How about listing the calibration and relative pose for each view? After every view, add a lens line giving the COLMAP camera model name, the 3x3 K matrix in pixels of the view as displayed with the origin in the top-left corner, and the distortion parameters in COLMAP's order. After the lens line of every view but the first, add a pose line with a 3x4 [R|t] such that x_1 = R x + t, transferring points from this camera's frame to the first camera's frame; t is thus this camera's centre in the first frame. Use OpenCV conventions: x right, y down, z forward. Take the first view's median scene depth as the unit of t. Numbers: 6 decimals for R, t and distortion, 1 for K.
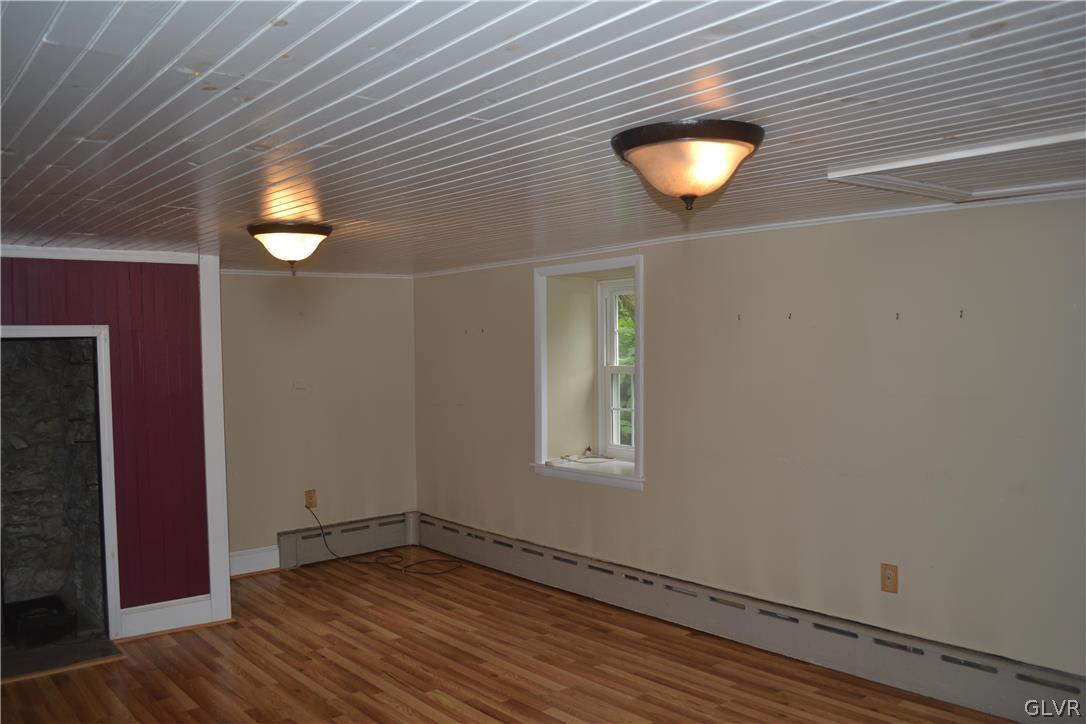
lens RADIAL K [[867.7, 0, 539.8], [0, 867.7, 376.1], [0, 0, 1]] dist [-0.086639, 0.011587]
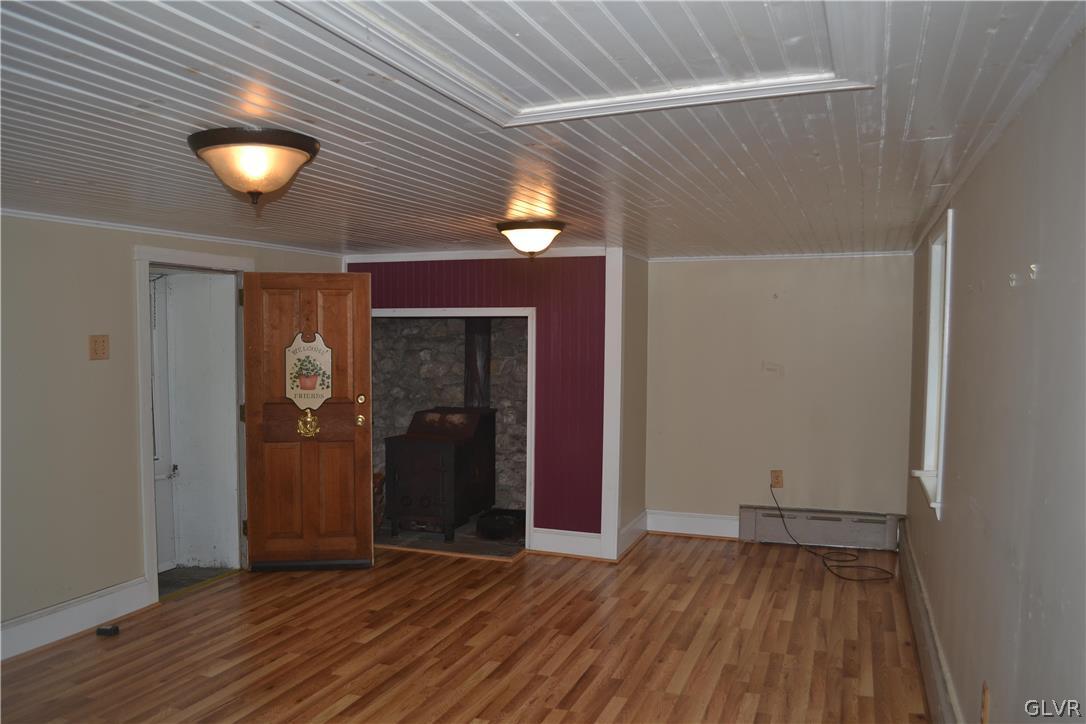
lens RADIAL K [[867.7, 0, 539.8], [0, 867.7, 376.1], [0, 0, 1]] dist [-0.086639, 0.011587]
pose [[0.491970, 0.059371, -0.868586, 0.600344], [-0.045721, 0.998057, 0.042323, -0.010414], [0.869411, 0.018891, 0.493729, 0.326975]]
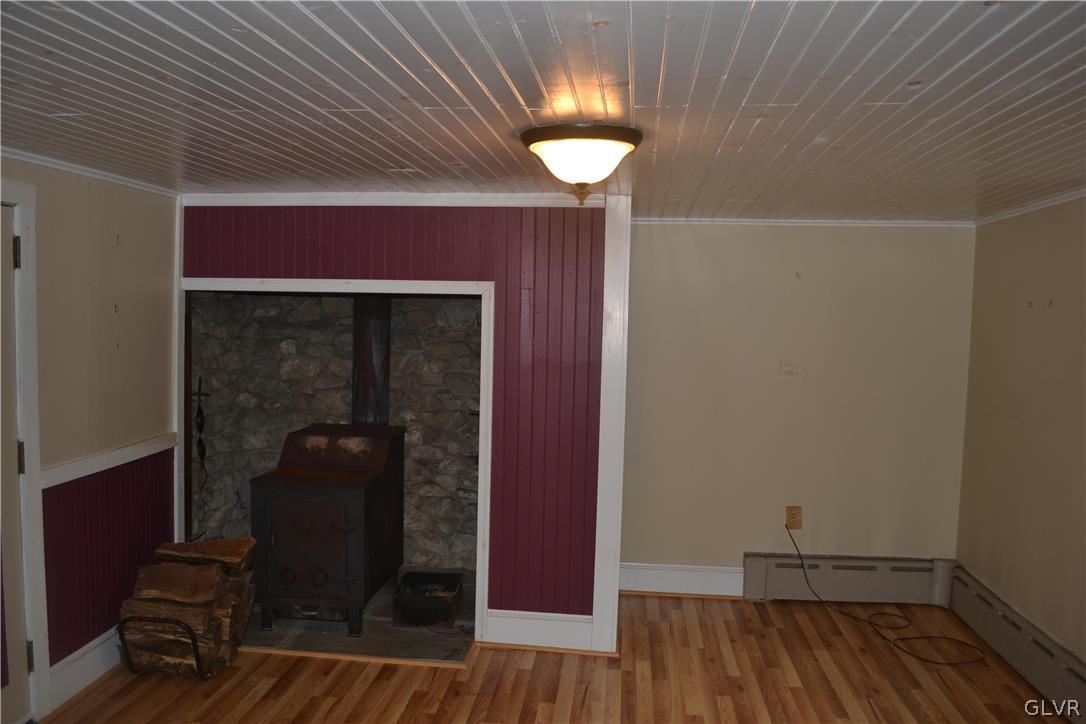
lens RADIAL K [[867.7, 0, 539.8], [0, 867.7, 376.1], [0, 0, 1]] dist [-0.086639, 0.011587]
pose [[0.691457, 0.080656, -0.717901, 0.148549], [-0.059423, 0.996730, 0.054749, -0.014043], [0.719970, 0.004803, 0.693989, 0.391908]]
